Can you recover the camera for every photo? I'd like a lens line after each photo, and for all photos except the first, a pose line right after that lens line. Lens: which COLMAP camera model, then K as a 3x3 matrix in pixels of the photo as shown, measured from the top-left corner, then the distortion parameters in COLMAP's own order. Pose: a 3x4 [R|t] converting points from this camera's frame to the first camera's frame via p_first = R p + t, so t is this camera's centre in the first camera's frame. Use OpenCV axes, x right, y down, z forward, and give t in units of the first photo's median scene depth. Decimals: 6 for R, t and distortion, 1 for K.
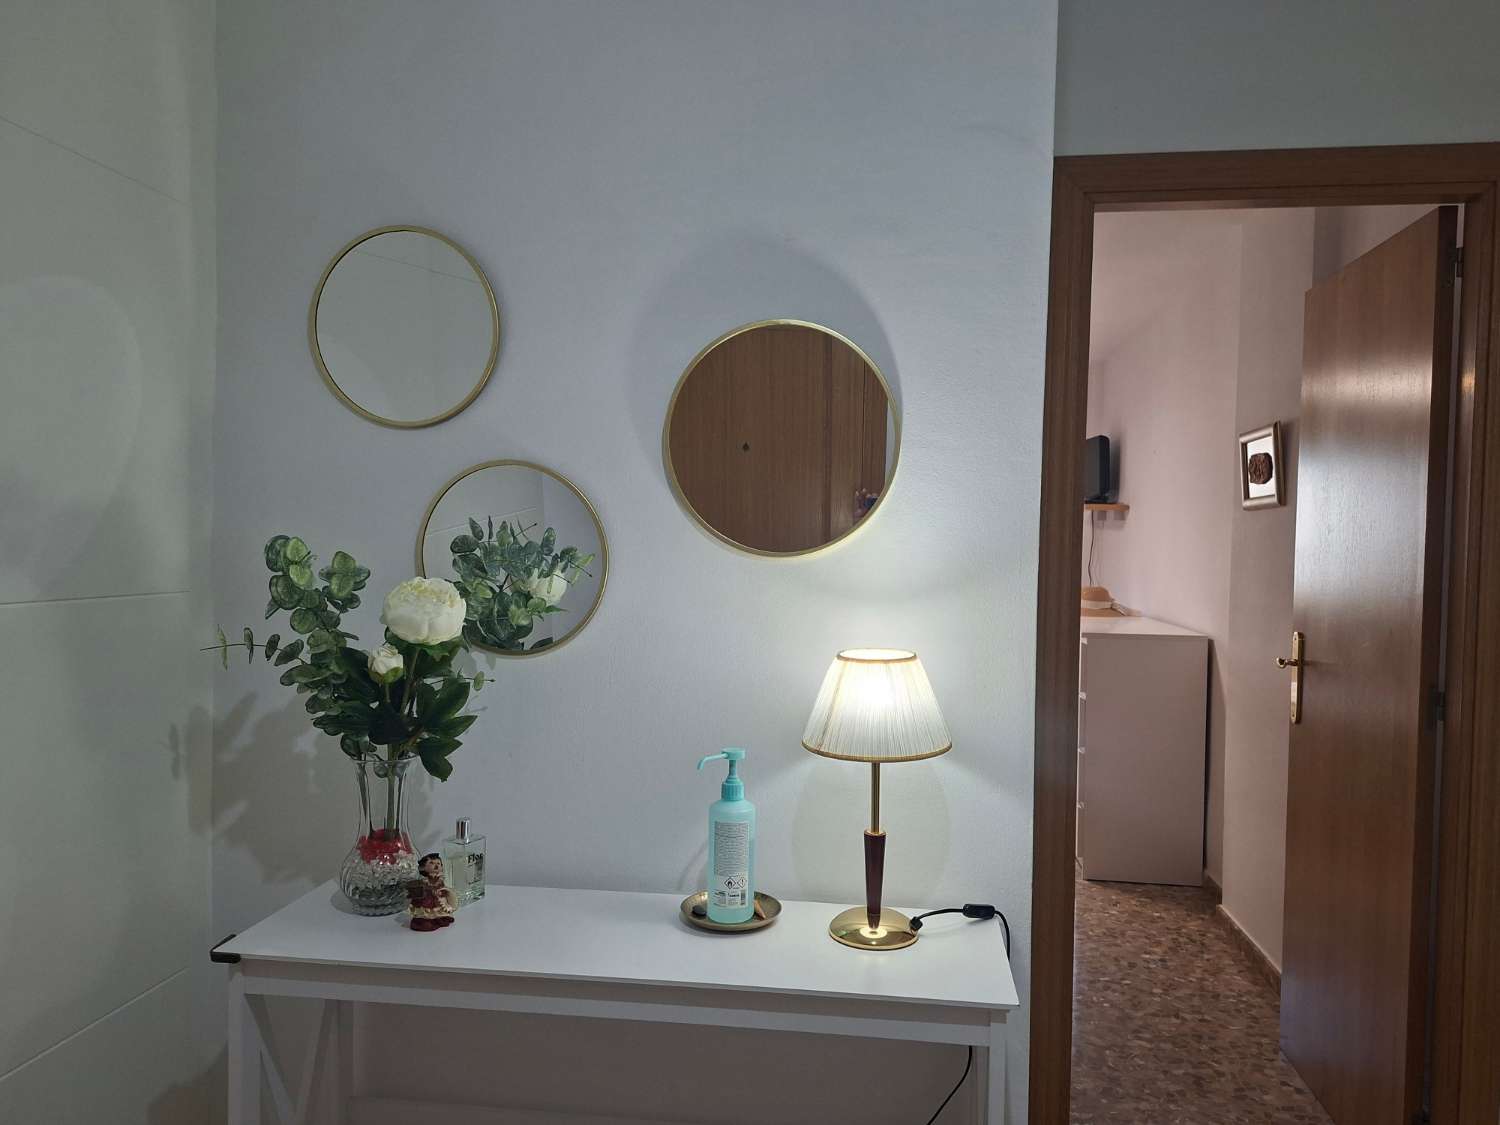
lens RADIAL K [[1046.3, 0, 768.8], [0, 1046.3, 569.3], [0, 0, 1]] dist [0.089780, -0.118542]
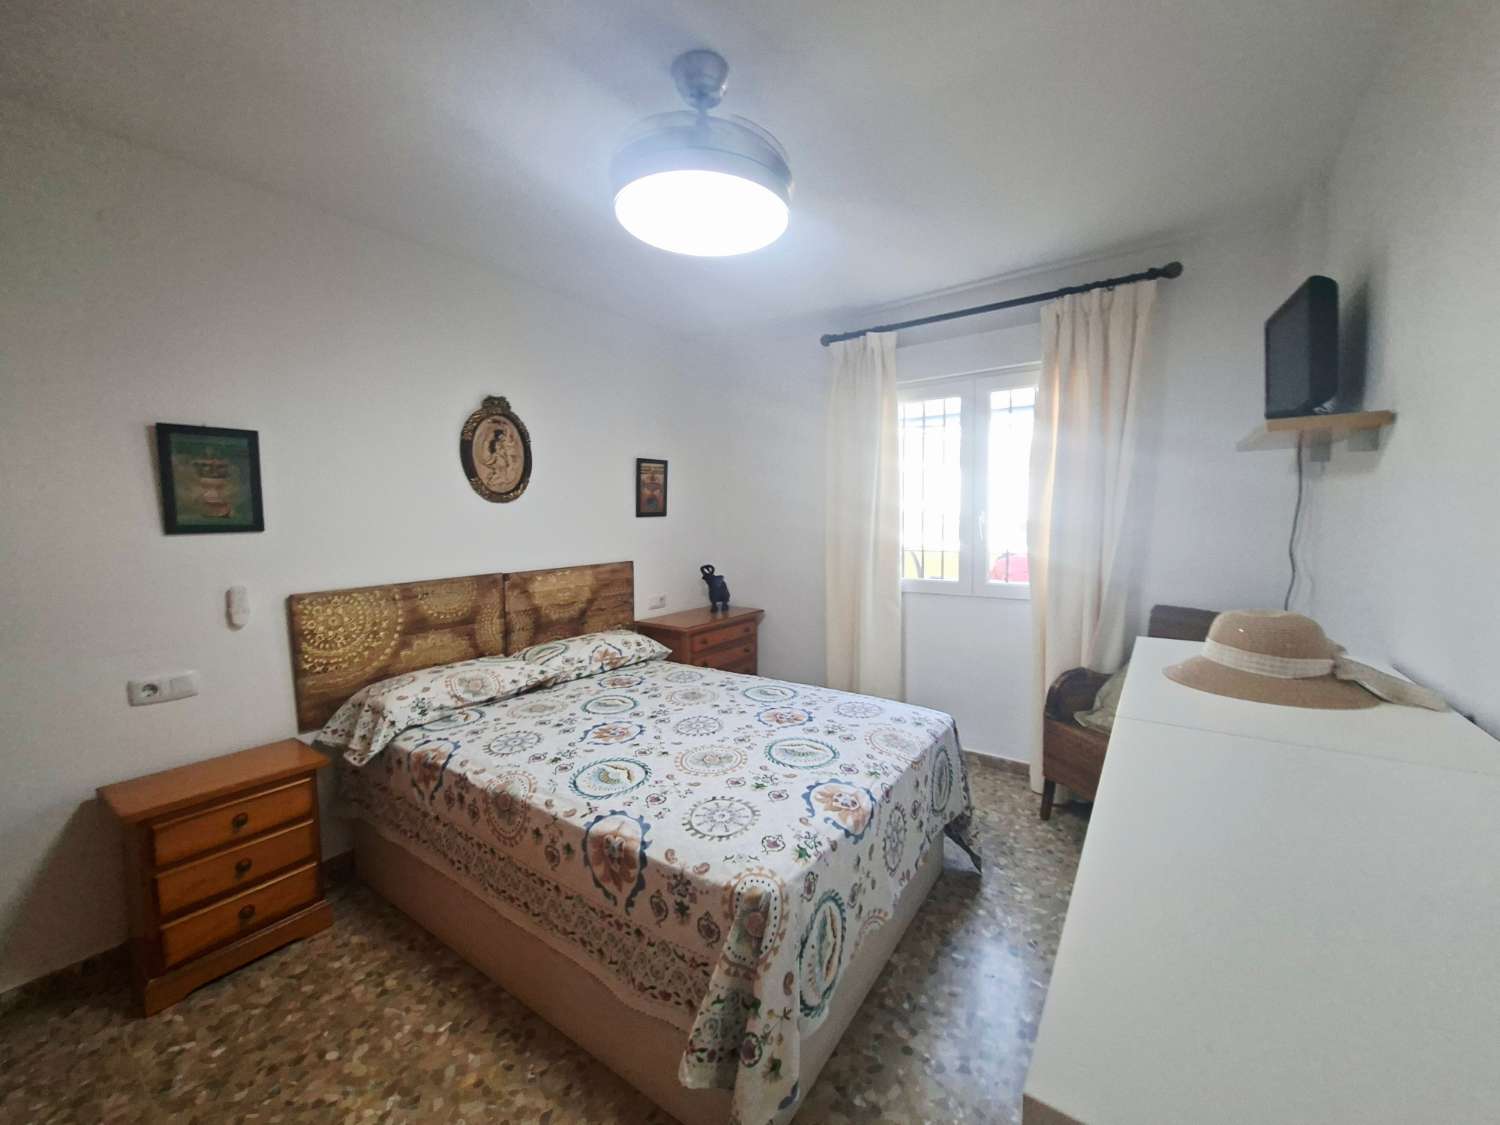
lens RADIAL K [[591.5, 0, 754.1], [0, 591.5, 559.1], [0, 0, 1]] dist [-0.002002, -0.000154]
pose [[0.888685, 0.008462, -0.458440, 0.848446], [0.008265, 0.999372, 0.034469, -0.043435], [0.458443, -0.034421, 0.888057, 2.564915]]
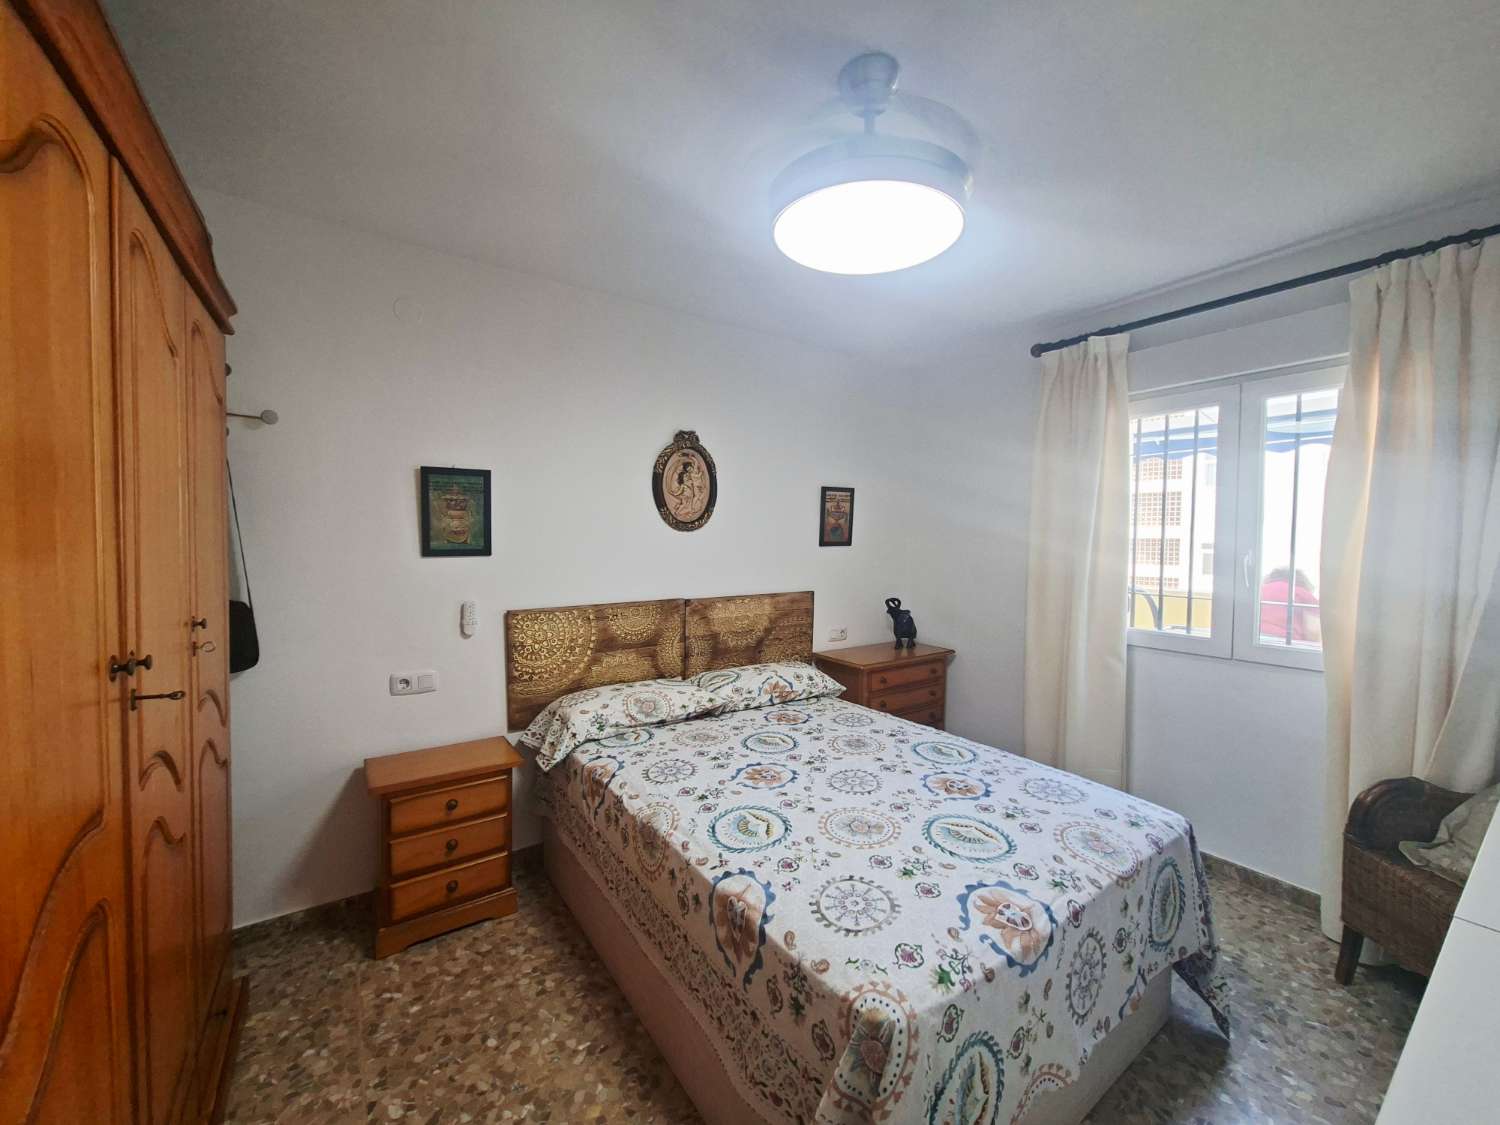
lens RADIAL K [[590.6, 0, 754.6], [0, 590.6, 560.2], [0, 0, 1]] dist [-0.003921, 0.003145]
pose [[0.678486, 0.018354, -0.734384, 0.873525], [-0.023783, 0.999713, 0.003013, -0.078743], [0.734229, 0.015422, 0.678727, 2.696918]]
